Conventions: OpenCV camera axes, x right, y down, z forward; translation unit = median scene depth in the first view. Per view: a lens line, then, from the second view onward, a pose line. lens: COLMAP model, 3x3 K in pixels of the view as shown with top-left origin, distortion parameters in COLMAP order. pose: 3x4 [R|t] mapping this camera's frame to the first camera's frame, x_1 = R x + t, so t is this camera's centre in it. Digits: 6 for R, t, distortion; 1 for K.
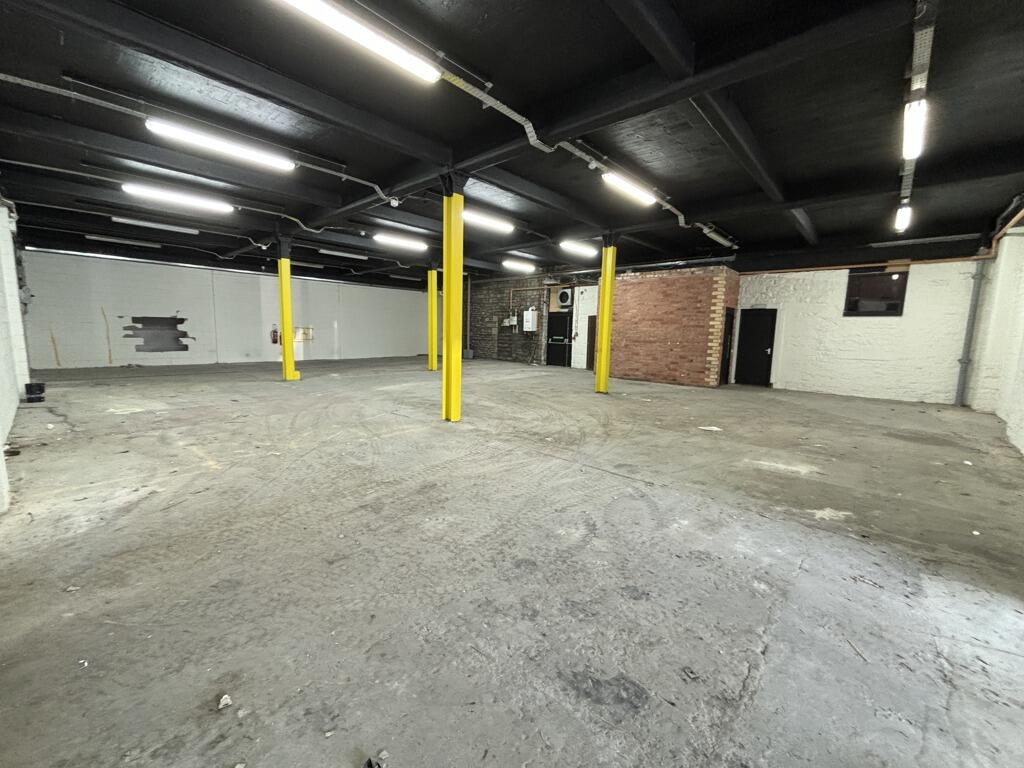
lens RADIAL K [[412.6, 0, 502.2], [0, 412.6, 382.4], [0, 0, 1]] dist [0.000758, 0.000189]
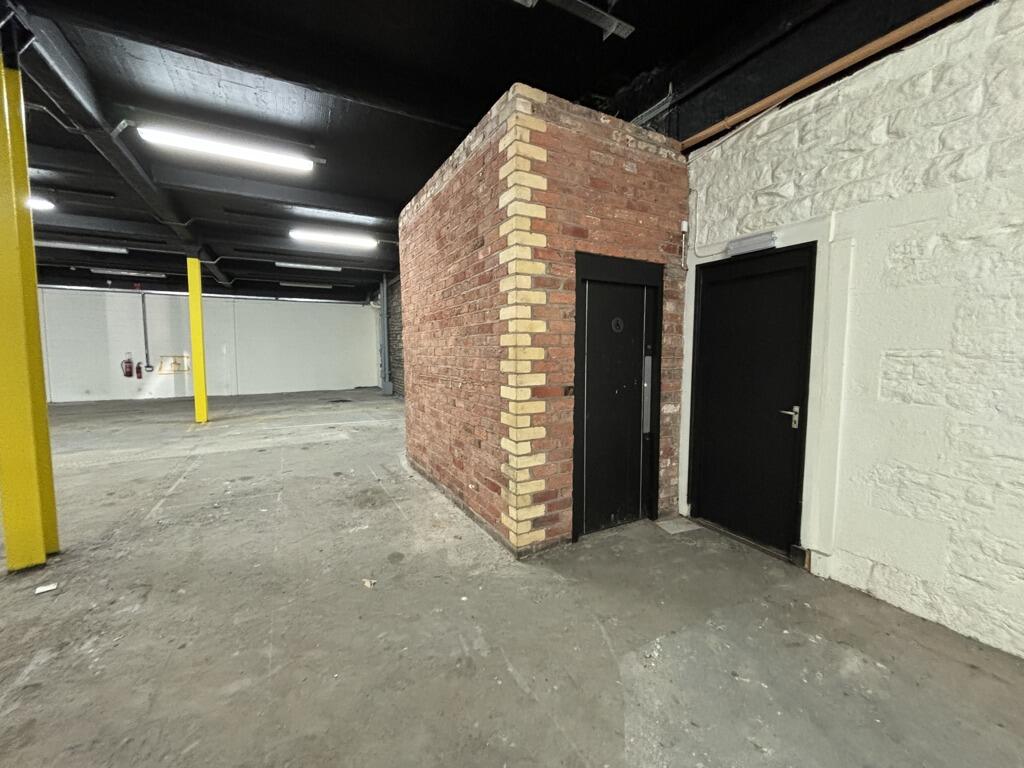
lens RADIAL K [[412.6, 0, 517.7], [0, 412.6, 385.2], [0, 0, 1]] dist [0.000758, 0.000189]
pose [[0.941411, -0.000621, -0.337260, 0.421252], [-0.012482, 0.999249, -0.036683, -0.060748], [0.337029, 0.038743, 0.940697, 0.521159]]
